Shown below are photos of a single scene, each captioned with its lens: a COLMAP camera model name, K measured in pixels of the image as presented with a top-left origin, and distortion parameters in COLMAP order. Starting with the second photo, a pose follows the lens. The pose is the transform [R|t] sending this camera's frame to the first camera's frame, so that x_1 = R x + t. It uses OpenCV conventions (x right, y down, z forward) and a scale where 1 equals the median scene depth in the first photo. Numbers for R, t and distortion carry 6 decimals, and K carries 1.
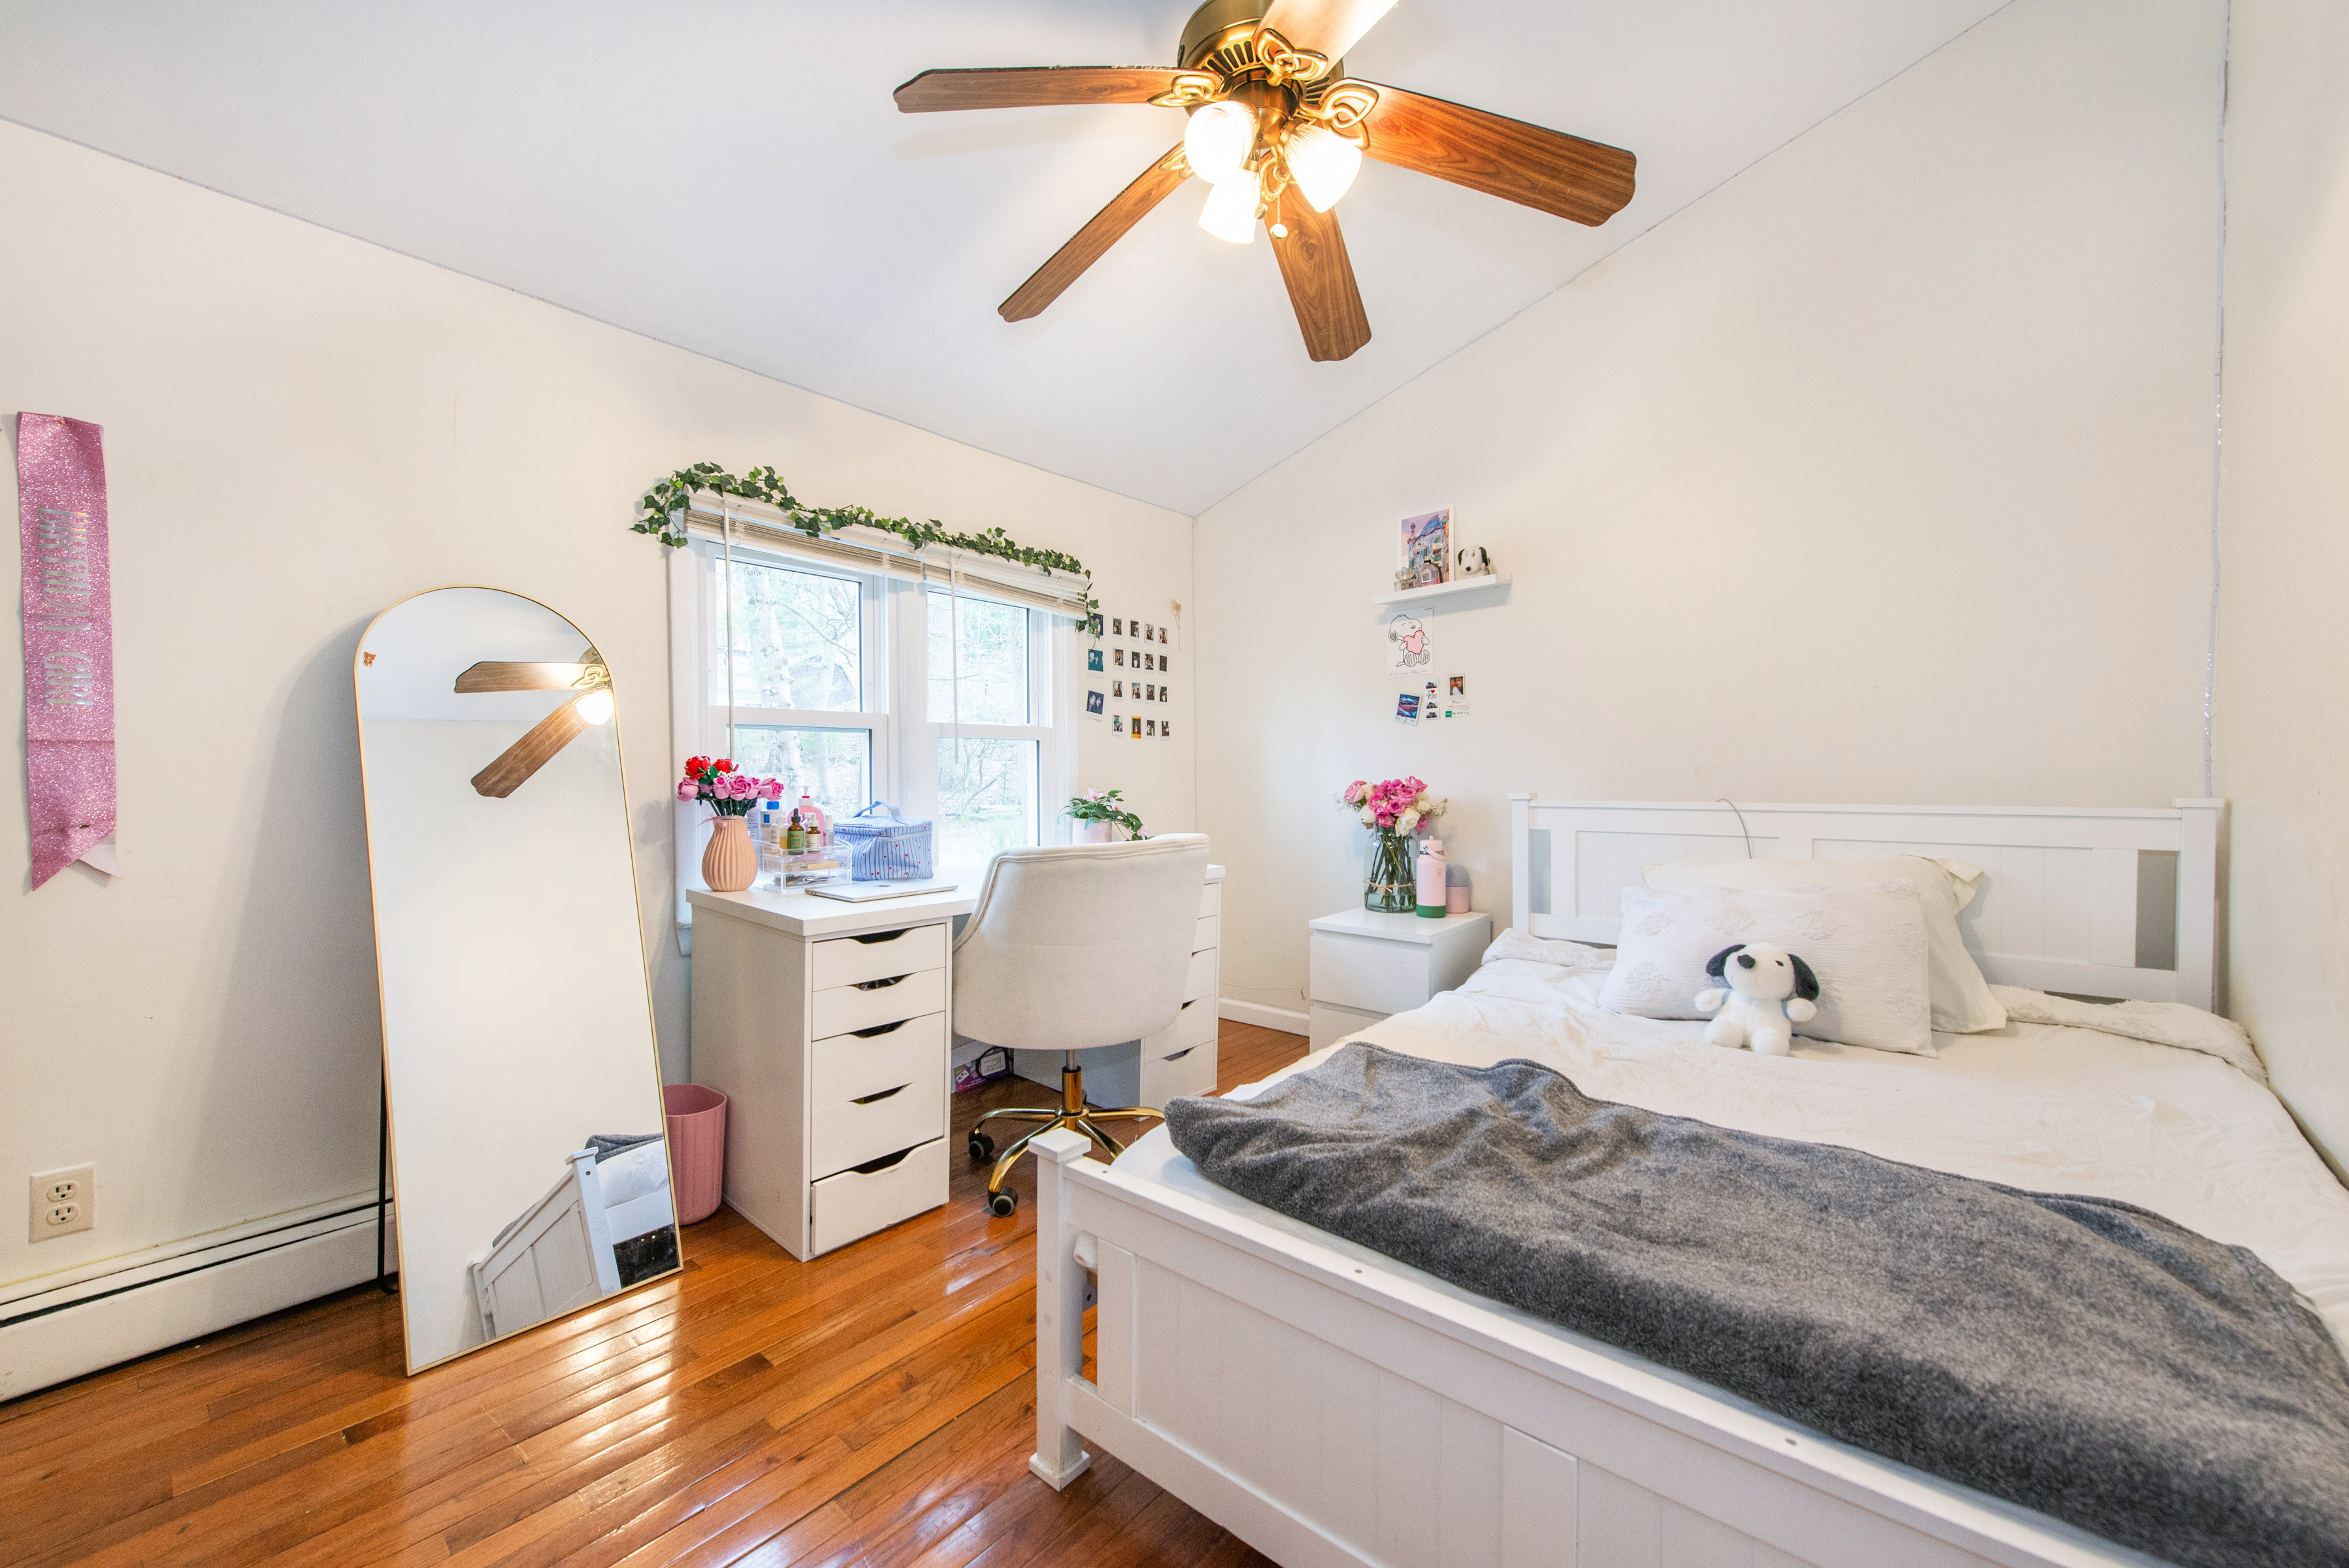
lens RADIAL K [[934.1, 0, 1160.4], [0, 934.1, 797.0], [0, 0, 1]] dist [0.009073, -0.001267]
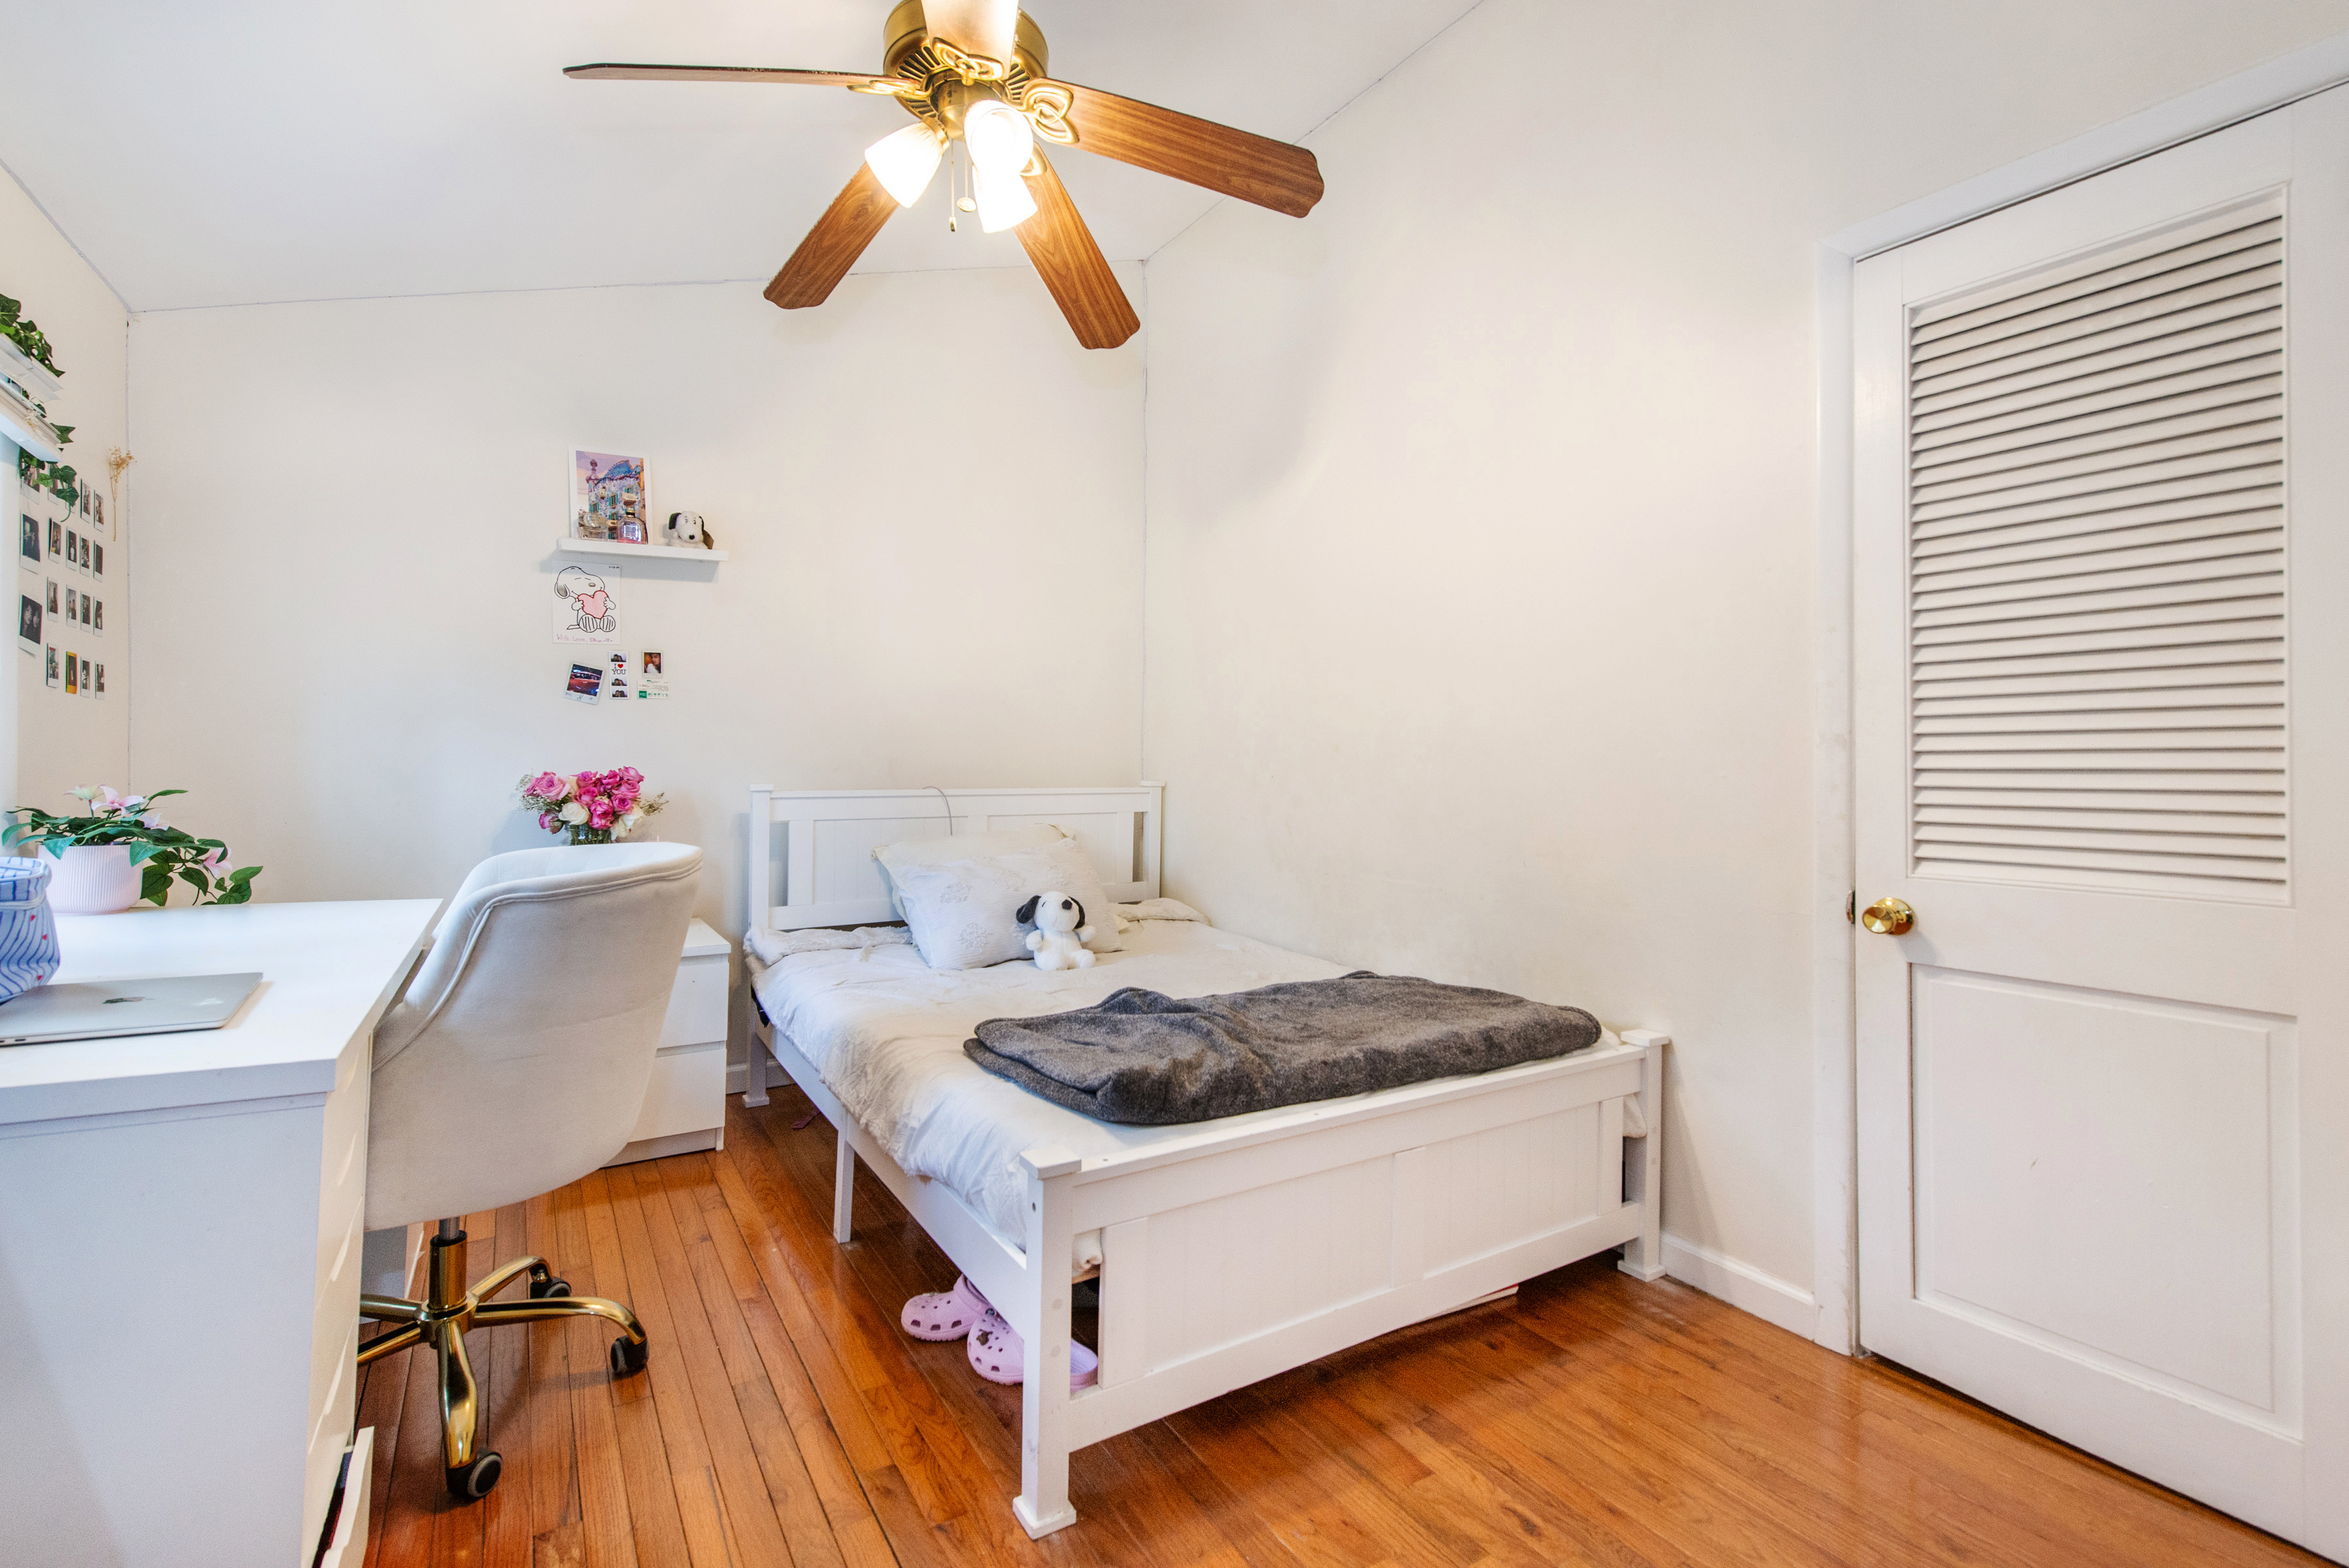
lens RADIAL K [[1059.4, 0, 1161.8], [0, 1059.4, 763.8], [0, 0, 1]] dist [0.014901, 0.000073]
pose [[0.287790, 0.004861, 0.957681, -0.489514], [0.016818, 0.999807, -0.010128, -0.006620], [-0.957546, 0.019021, 0.287653, 0.257234]]
